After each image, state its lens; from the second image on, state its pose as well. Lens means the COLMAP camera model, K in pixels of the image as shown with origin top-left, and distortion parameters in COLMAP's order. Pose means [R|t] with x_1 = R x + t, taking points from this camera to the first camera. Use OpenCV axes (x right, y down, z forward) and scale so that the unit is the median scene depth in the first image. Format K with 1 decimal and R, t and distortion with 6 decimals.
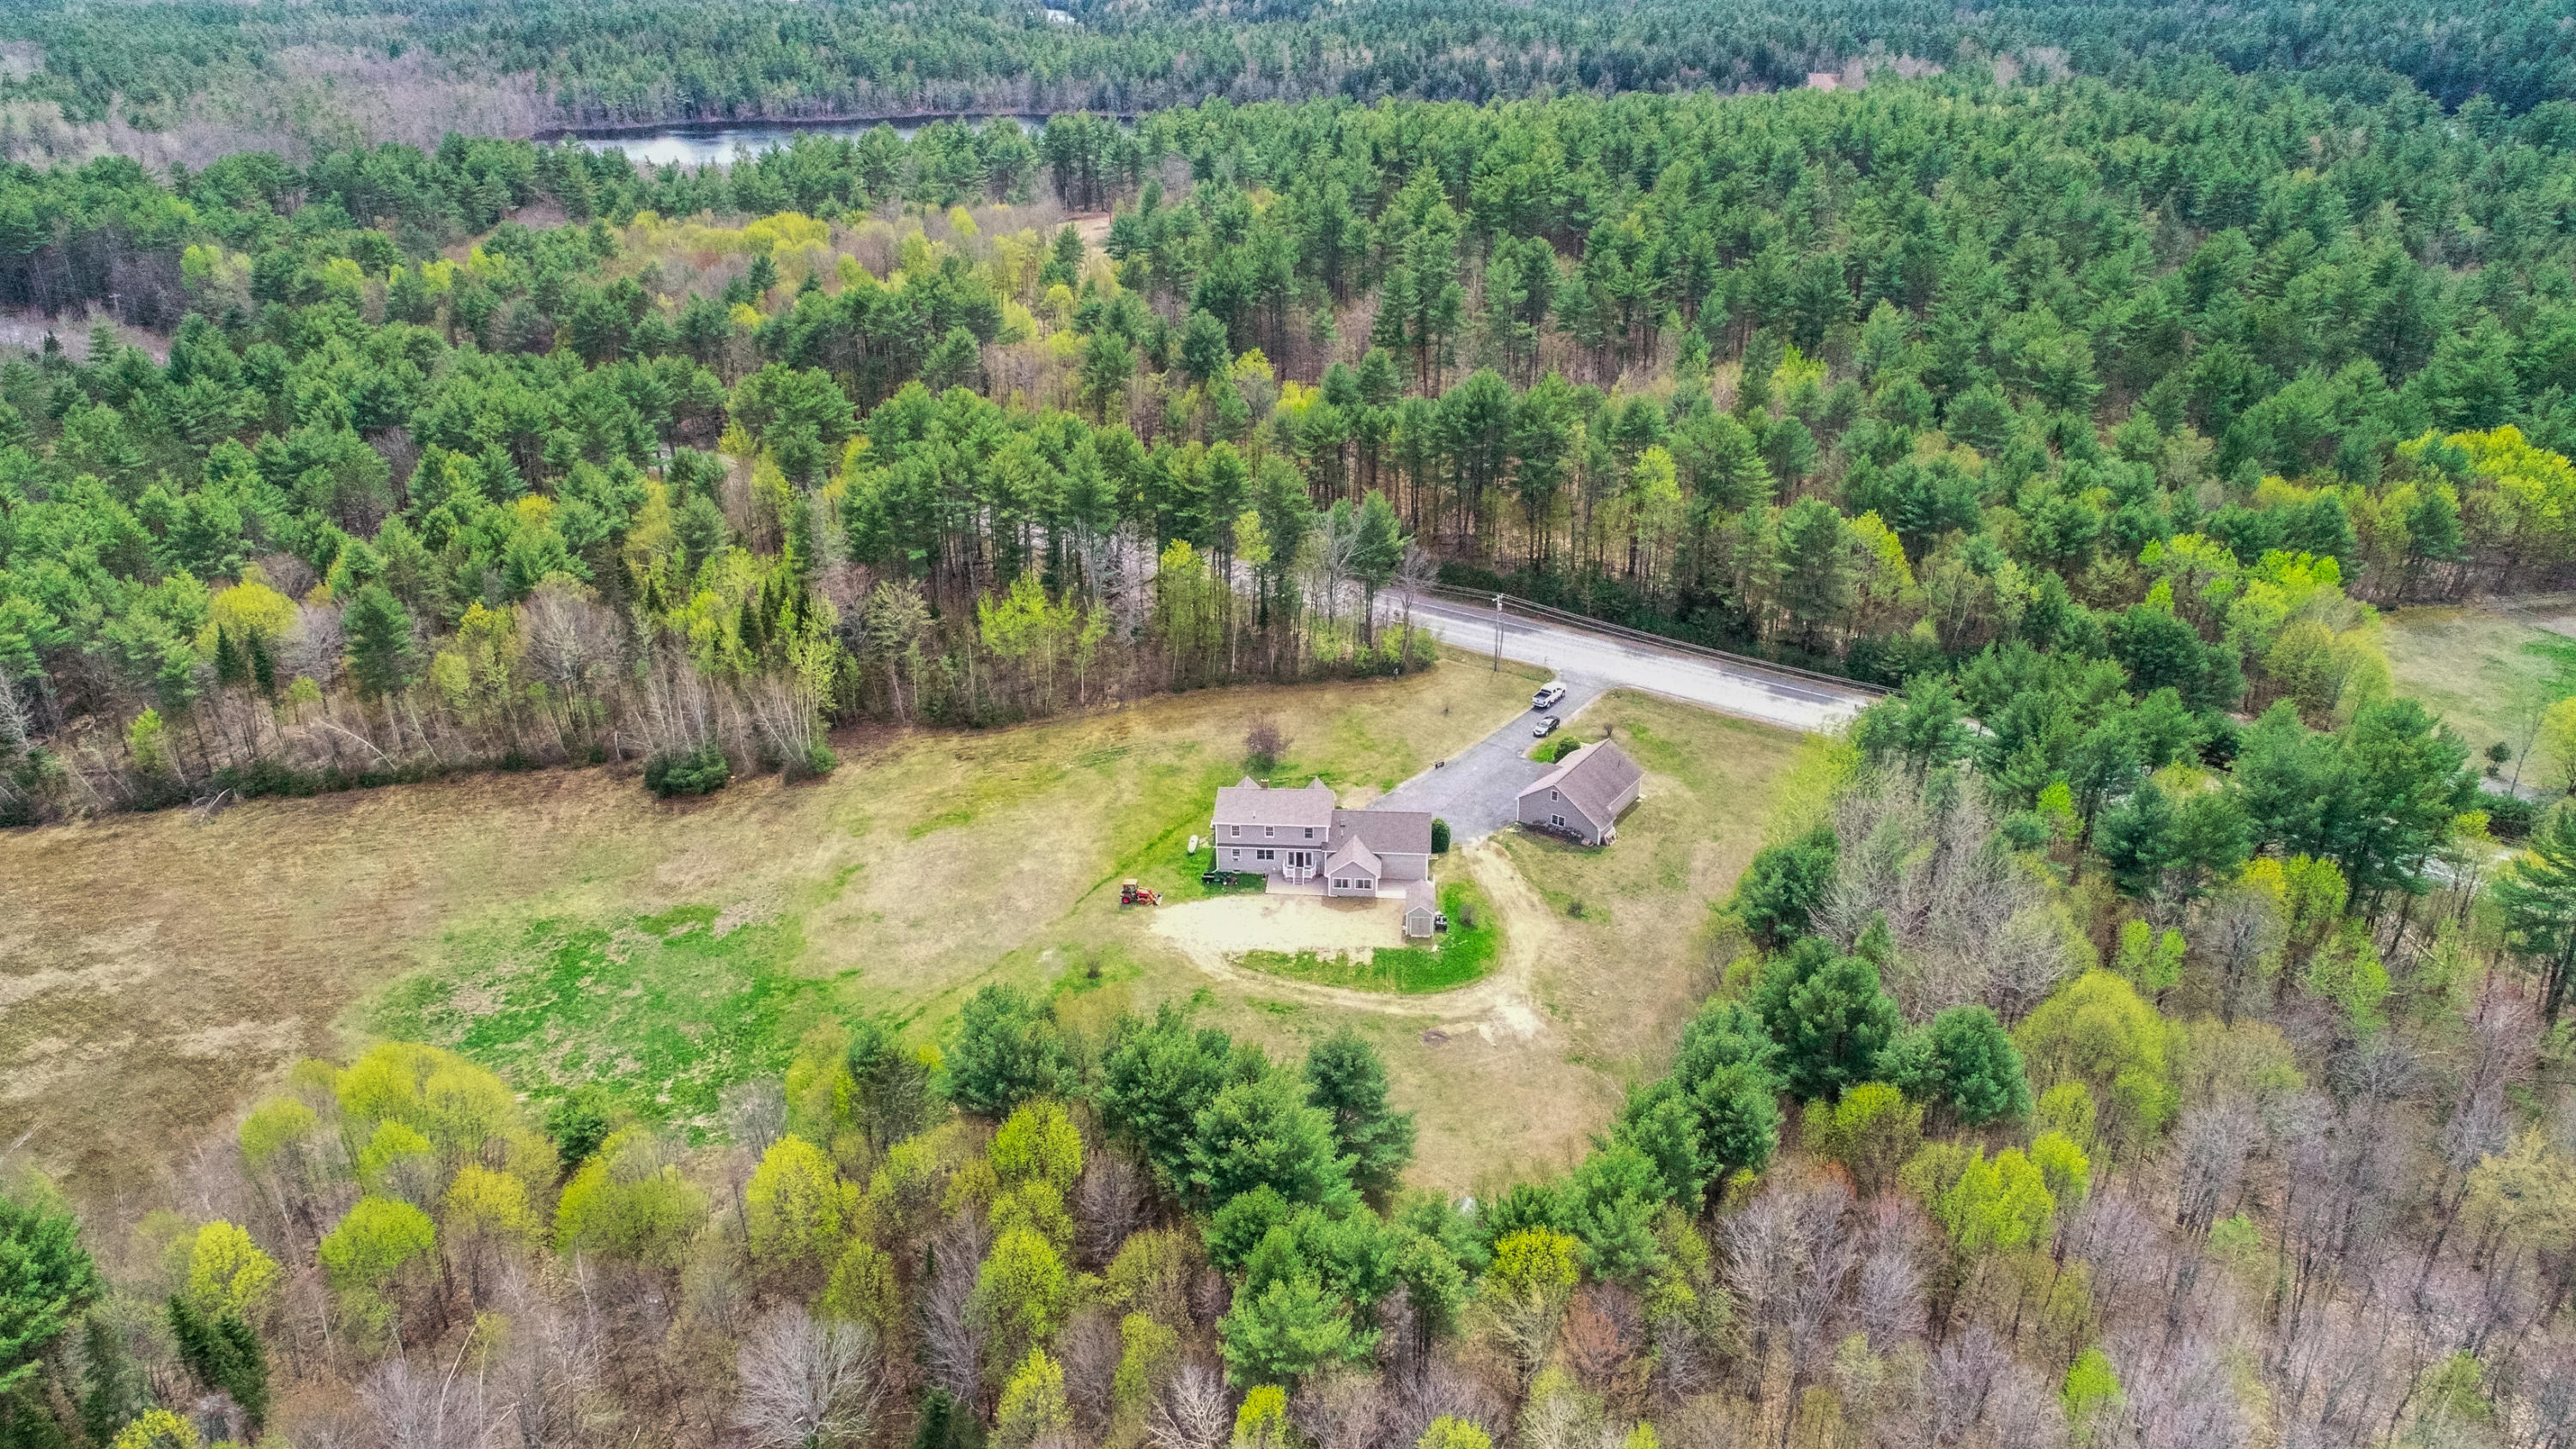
lens RADIAL K [[1749.2, 0, 1290.5], [0, 1749.2, 722.3], [0, 0, 1]] dist [0.003713, 0.003171]
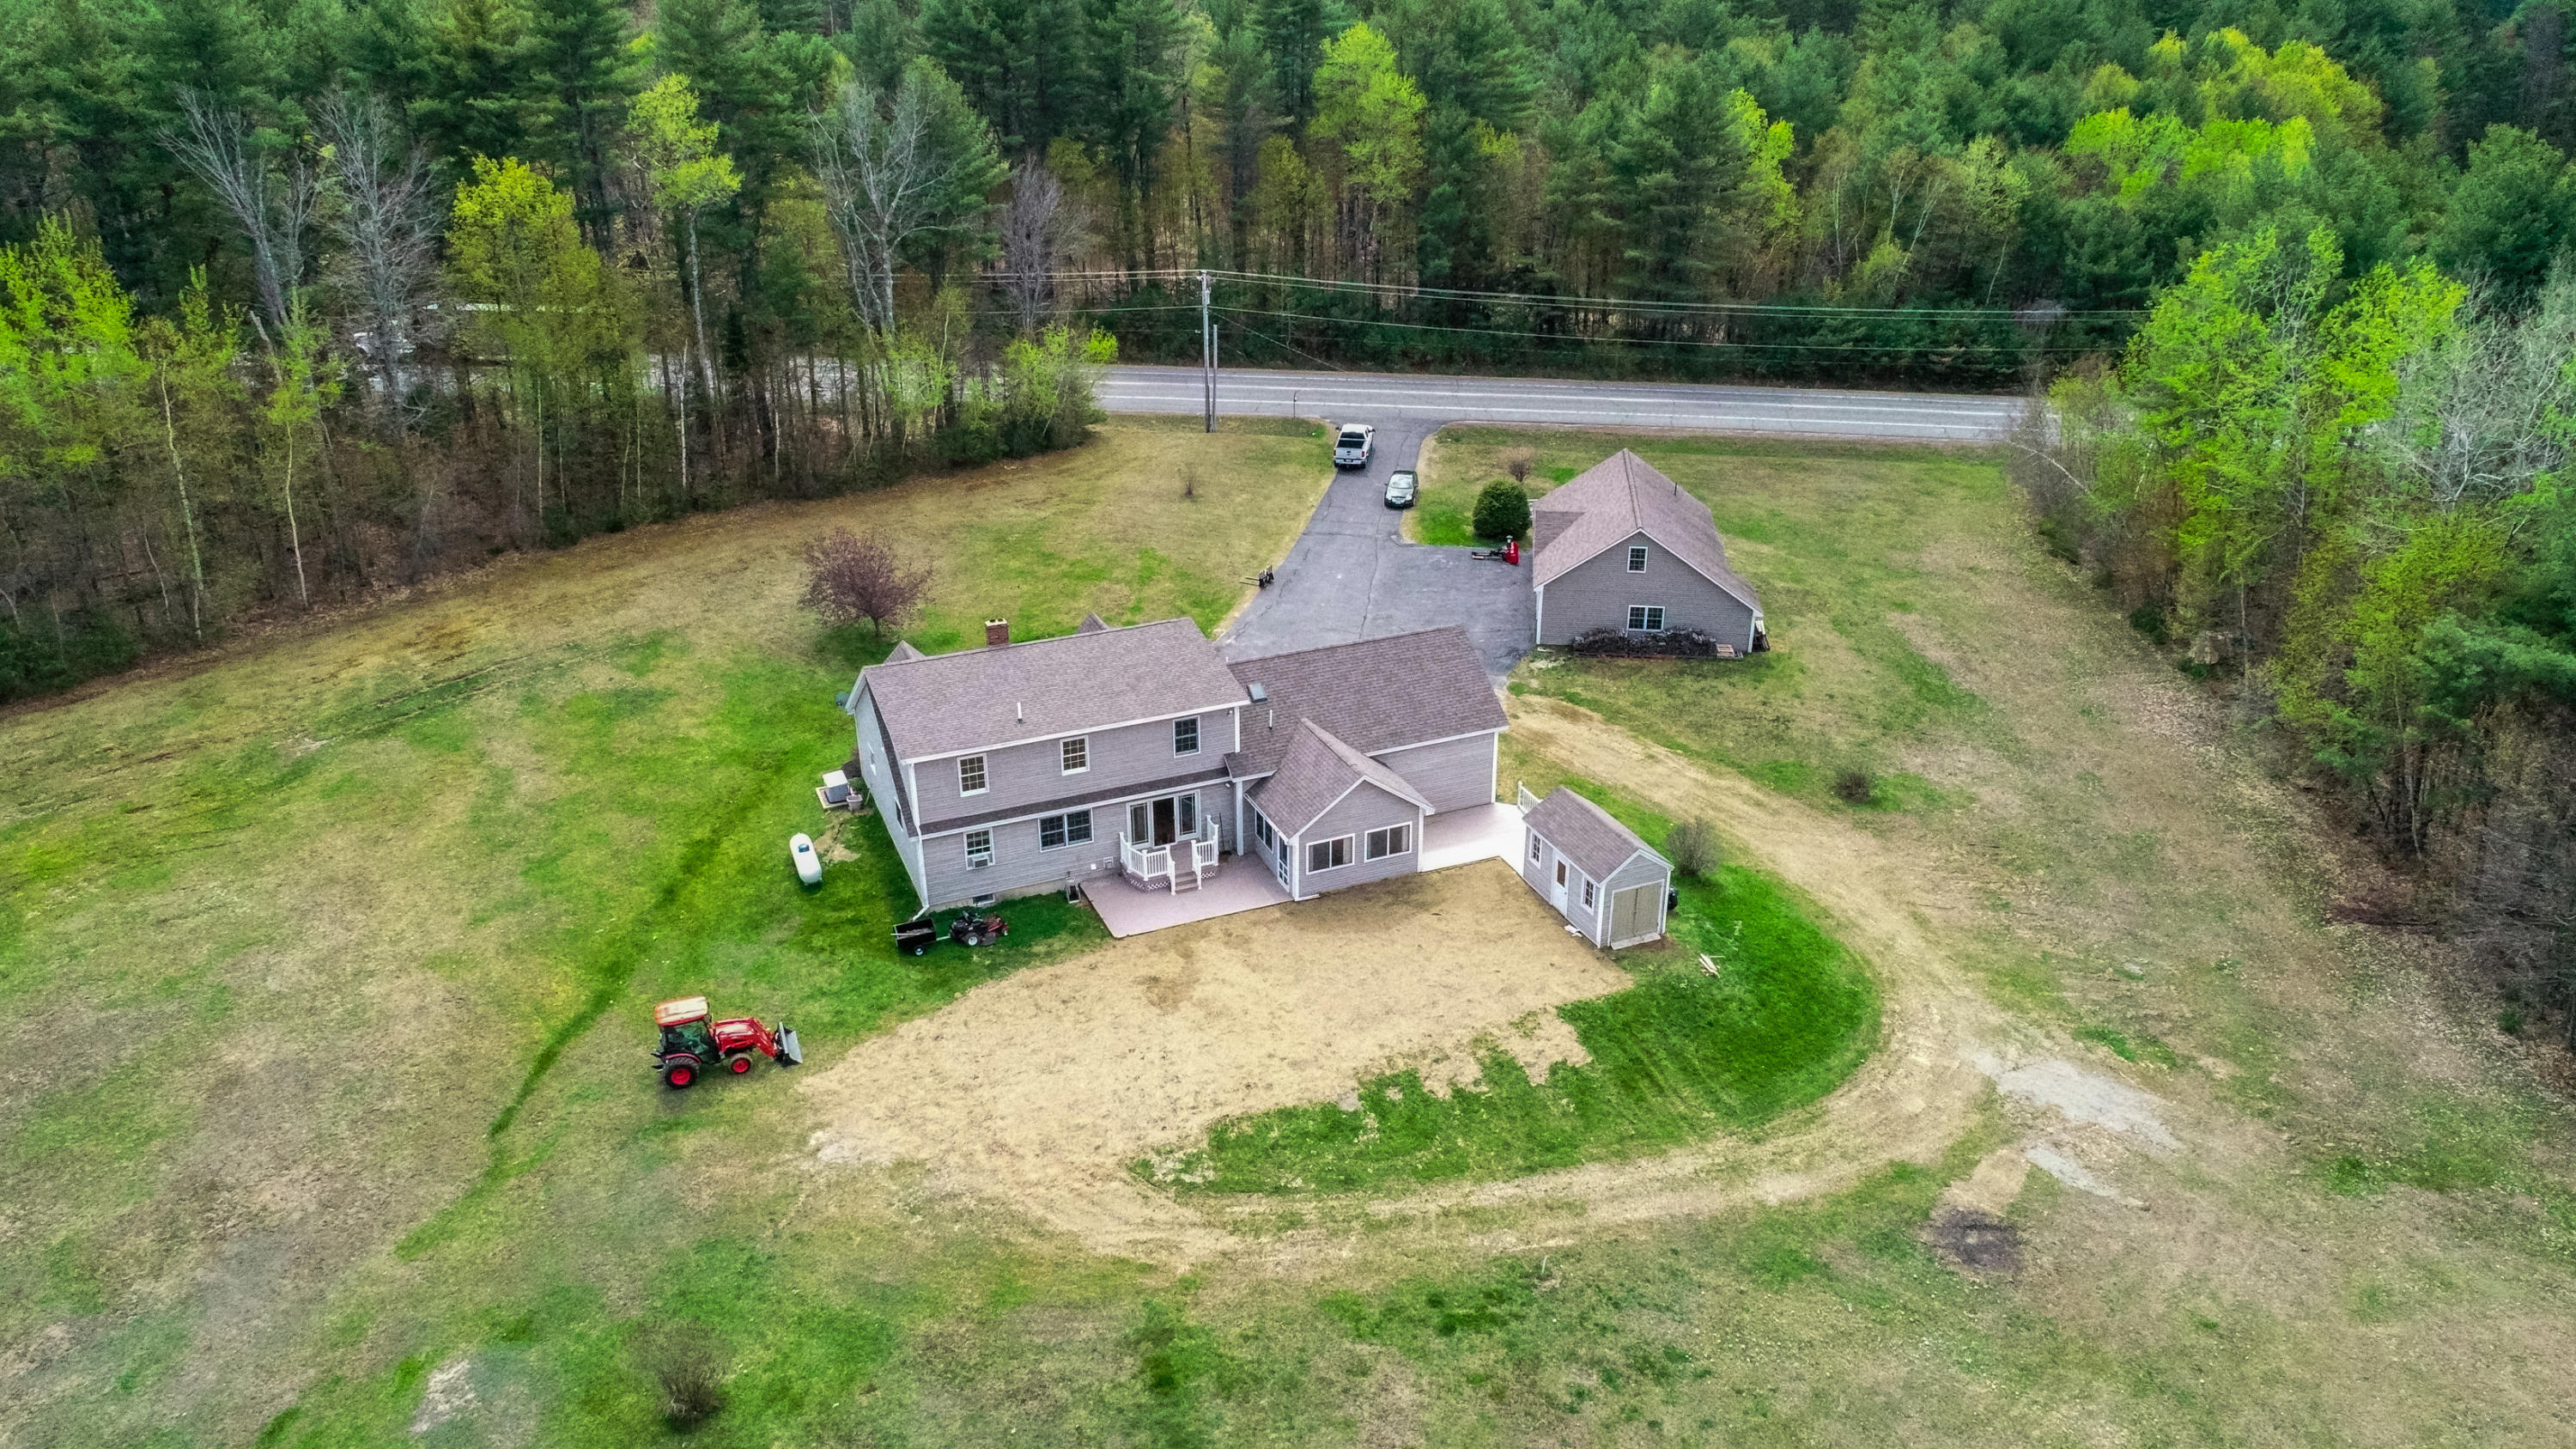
lens RADIAL K [[1749.2, 0, 1285.9], [0, 1749.2, 735.1], [0, 0, 1]] dist [0.003713, 0.003171]
pose [[0.886555, -0.191663, 0.421052, -0.114824], [0.197072, 0.979896, 0.031101, 0.056540], [-0.418548, 0.055405, 0.906503, 0.685753]]
